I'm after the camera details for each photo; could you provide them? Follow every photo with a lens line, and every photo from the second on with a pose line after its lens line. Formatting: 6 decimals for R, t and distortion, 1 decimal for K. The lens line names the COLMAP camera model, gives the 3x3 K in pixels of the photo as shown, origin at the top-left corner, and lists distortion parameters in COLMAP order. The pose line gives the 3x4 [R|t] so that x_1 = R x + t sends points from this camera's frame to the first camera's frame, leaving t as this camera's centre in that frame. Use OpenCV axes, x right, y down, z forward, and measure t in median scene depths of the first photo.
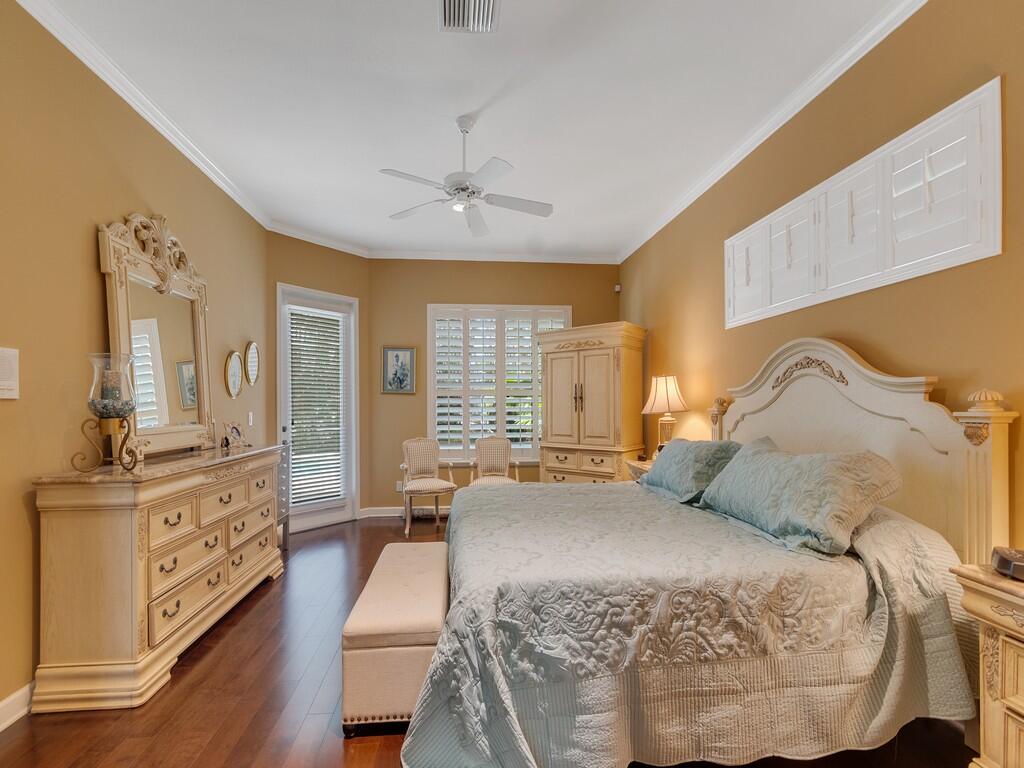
lens RADIAL K [[453.6, 0, 498.0], [0, 453.6, 393.2], [0, 0, 1]] dist [0.003718, -0.000702]
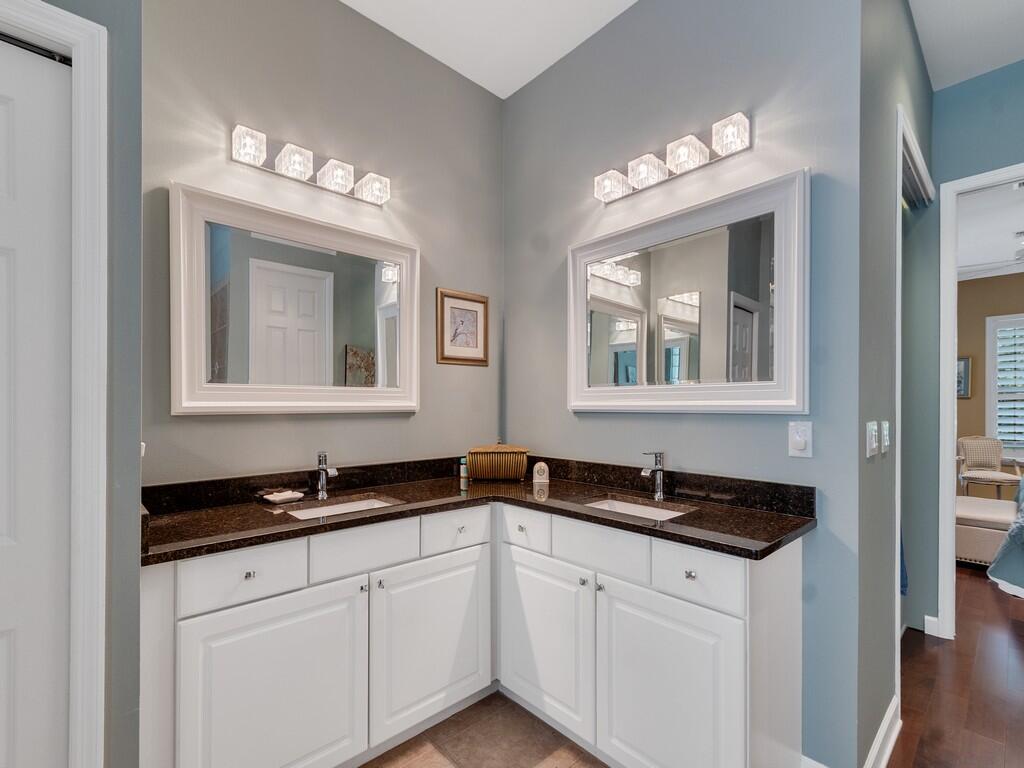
lens RADIAL K [[453.6, 0, 498.0], [0, 453.6, 393.2], [0, 0, 1]] dist [0.003718, -0.000702]
pose [[0.586174, 0.007657, -0.810149, 0.074833], [-0.005039, 0.999970, 0.005805, -0.017127], [0.810169, 0.000680, 0.586196, -0.966534]]
